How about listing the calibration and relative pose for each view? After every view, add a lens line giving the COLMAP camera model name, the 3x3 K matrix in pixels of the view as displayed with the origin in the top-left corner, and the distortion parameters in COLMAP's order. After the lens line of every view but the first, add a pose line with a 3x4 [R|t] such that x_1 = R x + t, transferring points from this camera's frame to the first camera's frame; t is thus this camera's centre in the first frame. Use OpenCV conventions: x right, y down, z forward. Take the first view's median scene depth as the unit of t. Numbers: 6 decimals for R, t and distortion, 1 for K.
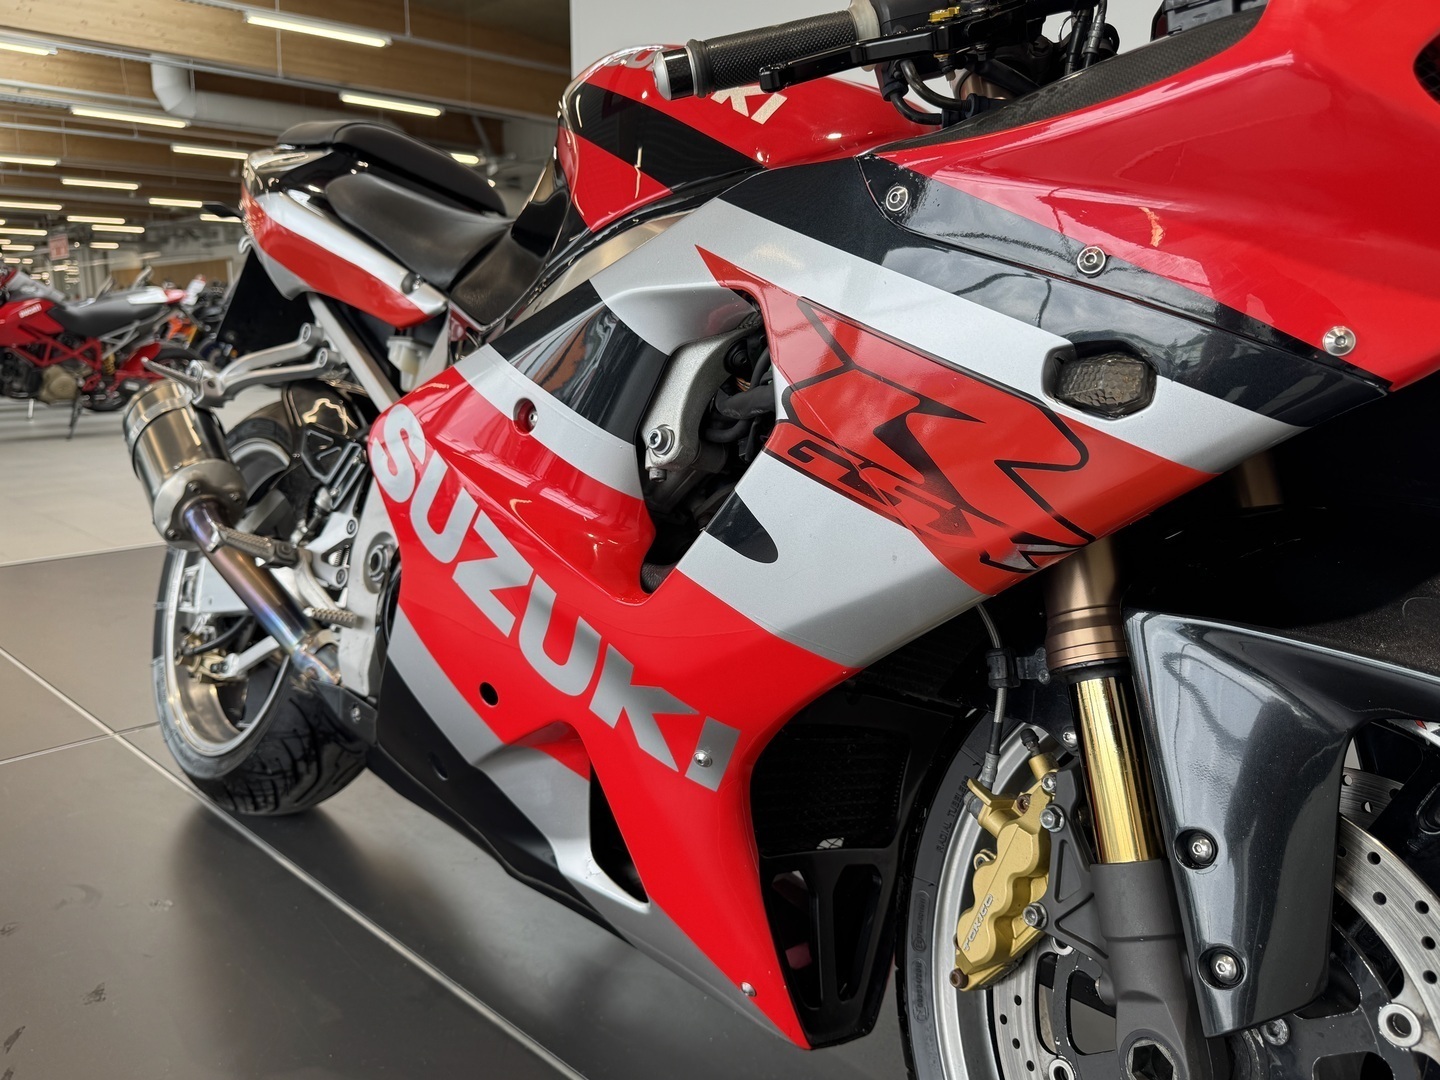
lens RADIAL K [[1058.3, 0, 726.5], [0, 1058.3, 545.8], [0, 0, 1]] dist [-0.009243, -0.009423]
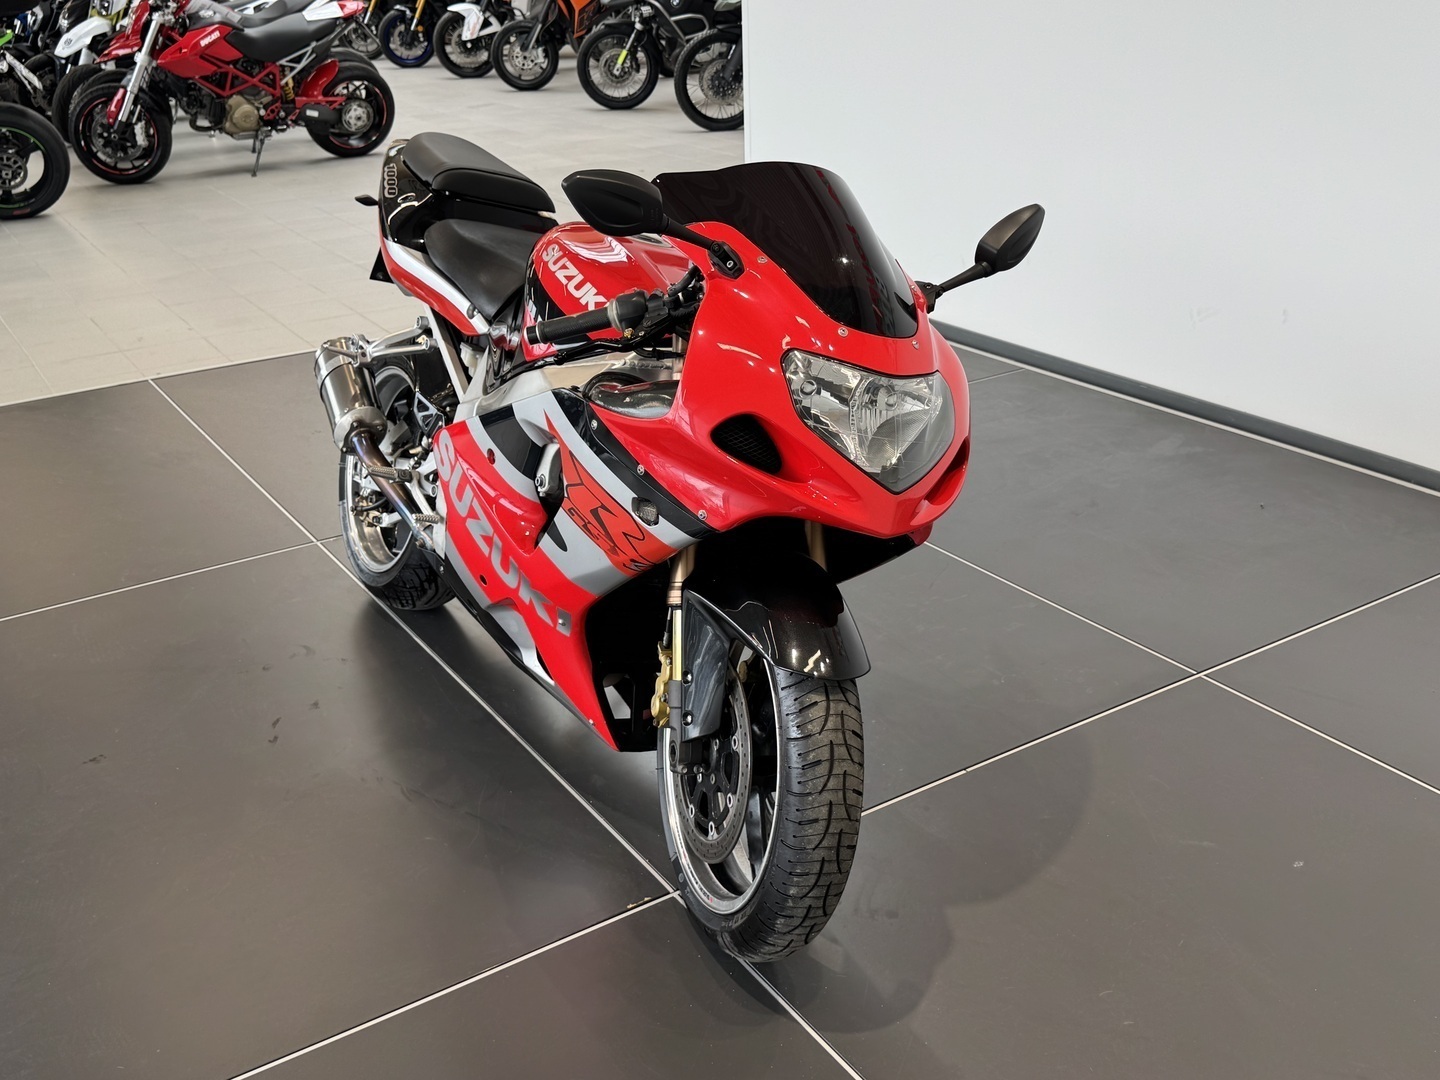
lens RADIAL K [[1453.4, 0, 717.3], [0, 1453.4, 538.1], [0, 0, 1]] dist [0.020316, 0.000000]
pose [[0.968148, 0.070713, -0.240184, 0.548121], [-0.017470, 0.976029, 0.216937, -0.345714], [0.249767, -0.205831, 0.946177, -0.958873]]
